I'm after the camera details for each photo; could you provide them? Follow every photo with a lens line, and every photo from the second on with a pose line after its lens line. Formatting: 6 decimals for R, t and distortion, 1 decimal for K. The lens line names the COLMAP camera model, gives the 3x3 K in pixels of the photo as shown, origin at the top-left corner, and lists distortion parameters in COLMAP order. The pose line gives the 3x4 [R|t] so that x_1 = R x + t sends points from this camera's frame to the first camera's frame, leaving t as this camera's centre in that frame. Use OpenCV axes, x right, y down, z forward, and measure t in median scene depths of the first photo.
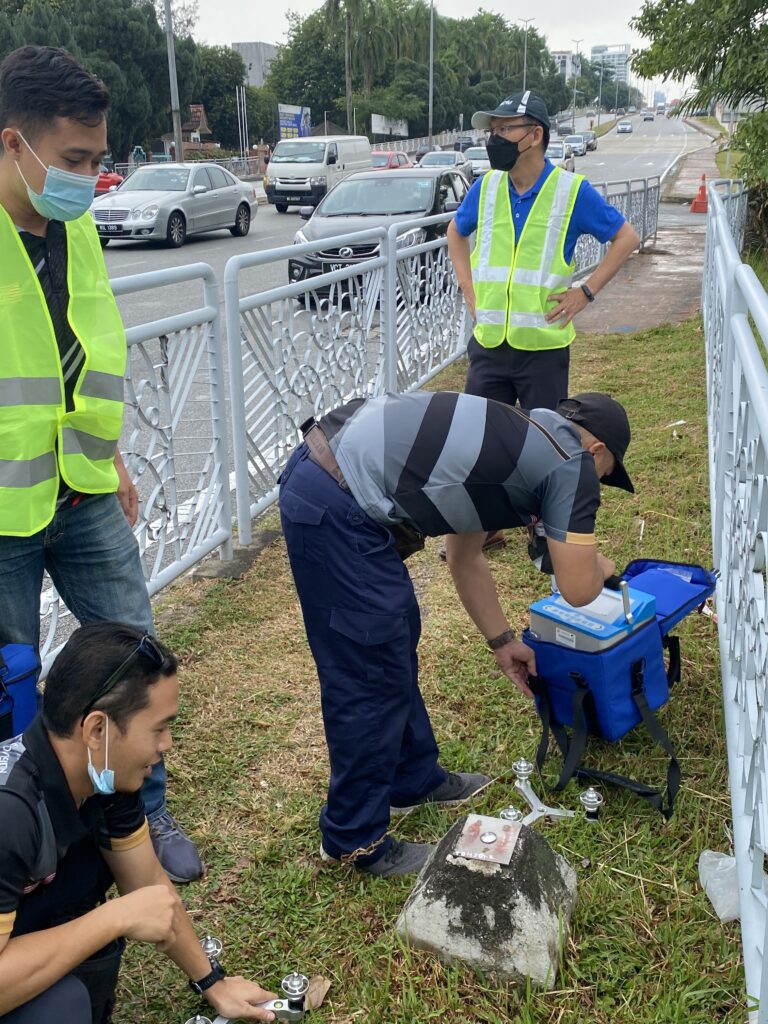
lens RADIAL K [[1053.2, 0, 397.0], [0, 1053.2, 507.9], [0, 0, 1]] dist [0.137004, -0.375515]
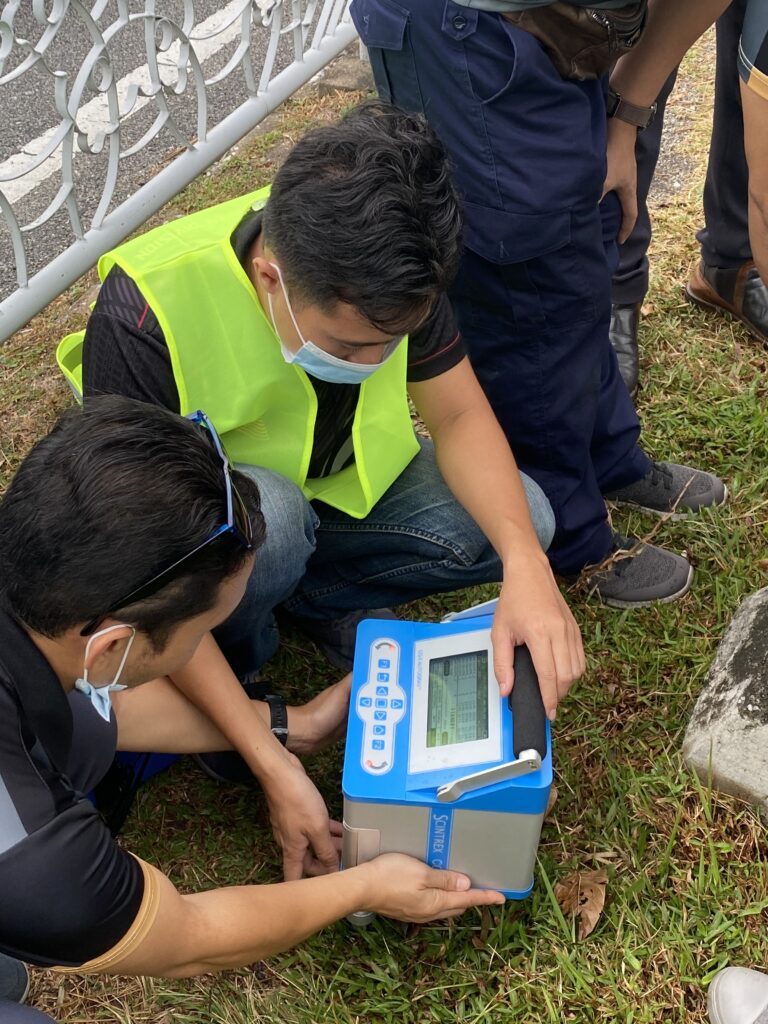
lens RADIAL K [[1342.3, 0, 384.0], [0, 1342.3, 512.0], [0, 0, 1]] dist [0.039261, -0.065954]
pose [[0.991758, 0.076885, -0.102497, -0.075941], [-0.032224, 0.923909, 0.381253, -0.012540], [0.124010, -0.374808, 0.918771, 0.243535]]
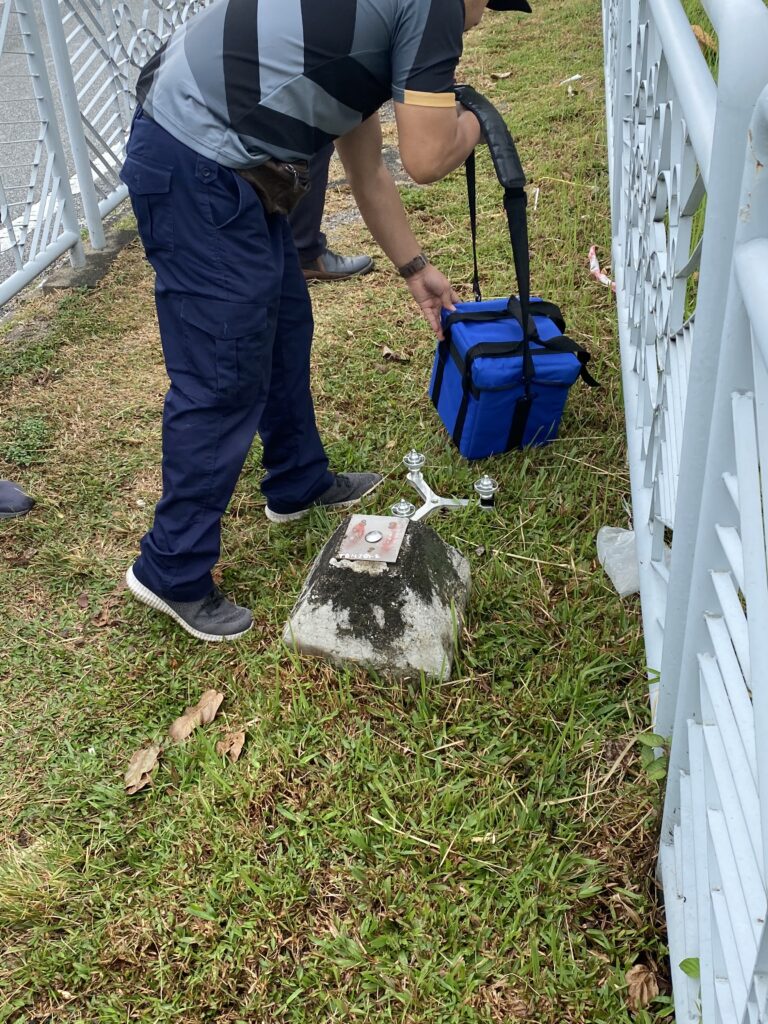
lens RADIAL K [[1051.2, 0, 384.0], [0, 1051.2, 512.0], [0, 0, 1]] dist [0.136820, -0.358012]
pose [[0.993838, -0.091877, 0.062004, 0.029948], [0.071297, 0.958205, 0.277056, 0.026041], [-0.084868, -0.270928, 0.958851, 0.091891]]
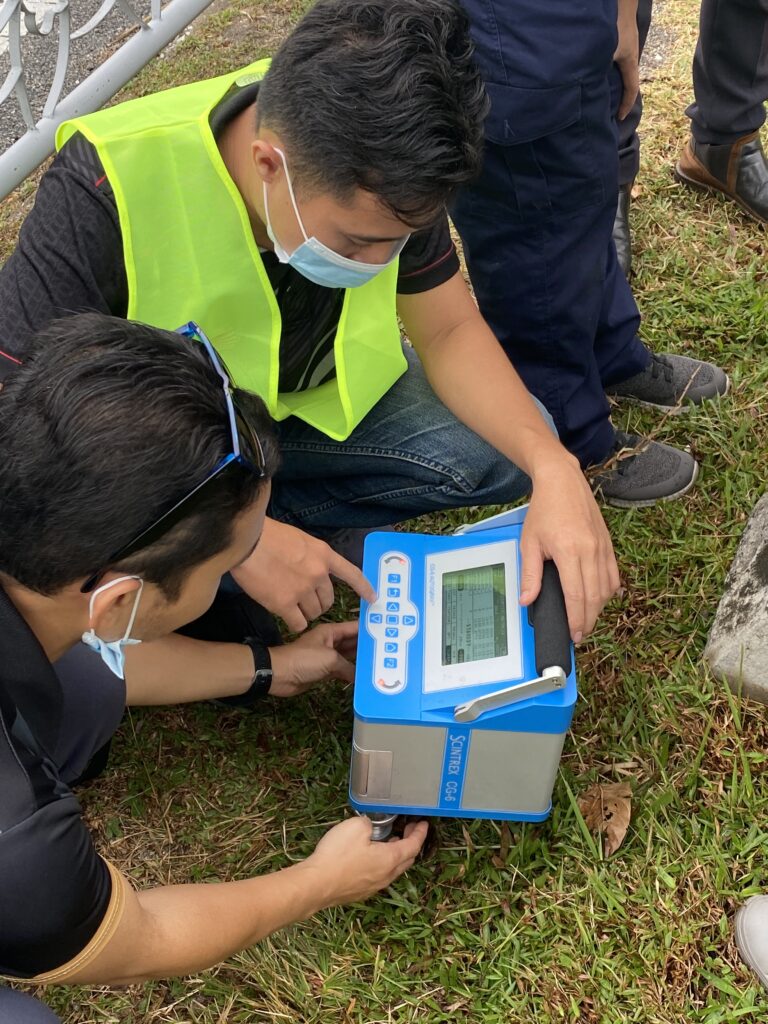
lens RADIAL K [[1338.5, 0, 393.9], [0, 1338.5, 504.7], [0, 0, 1]] dist [0.207040, -0.763773]
pose [[0.997140, 0.050479, -0.056252, -0.100180], [-0.020085, 0.894479, 0.446658, -0.003881], [0.072863, -0.444251, 0.892935, 0.273363]]
